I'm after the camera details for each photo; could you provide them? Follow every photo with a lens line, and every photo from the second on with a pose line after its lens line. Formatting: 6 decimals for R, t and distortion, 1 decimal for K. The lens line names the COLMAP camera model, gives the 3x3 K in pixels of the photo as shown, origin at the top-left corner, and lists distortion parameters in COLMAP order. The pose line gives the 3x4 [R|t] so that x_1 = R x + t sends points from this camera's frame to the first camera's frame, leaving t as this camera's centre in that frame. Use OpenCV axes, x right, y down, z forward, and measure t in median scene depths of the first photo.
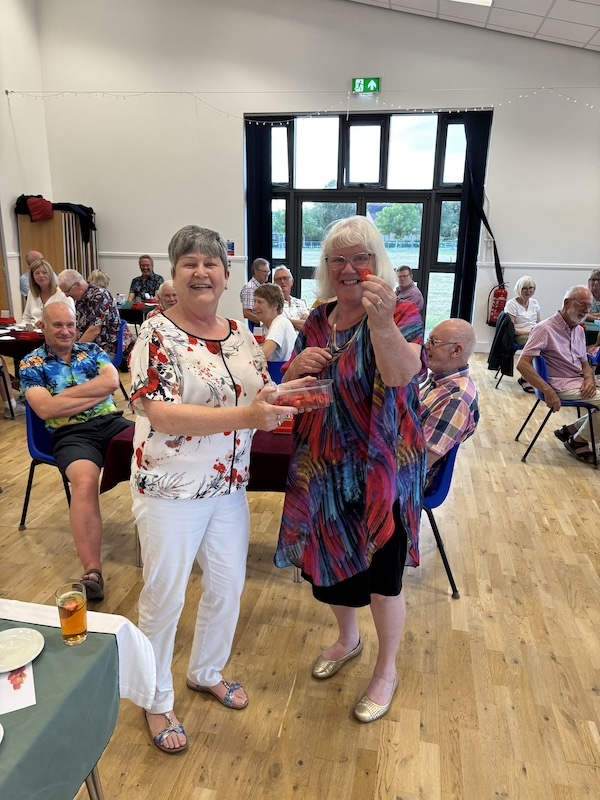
lens RADIAL K [[600.9, 0, 298.0], [0, 600.9, 400.4], [0, 0, 1]] dist [0.030312, -0.039394]
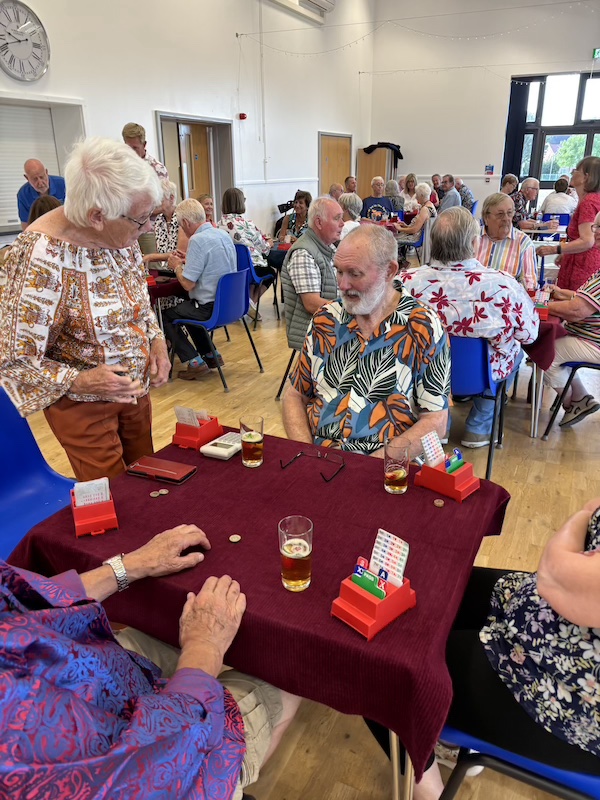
lens RADIAL K [[600.9, 0, 300.9], [0, 600.9, 401.4], [0, 0, 1]] dist [0.030312, -0.039394]
pose [[0.928740, 0.115284, -0.352352, 0.090392], [-0.102120, 0.993206, 0.055791, 0.575016], [0.356390, -0.015833, 0.934203, -1.165814]]
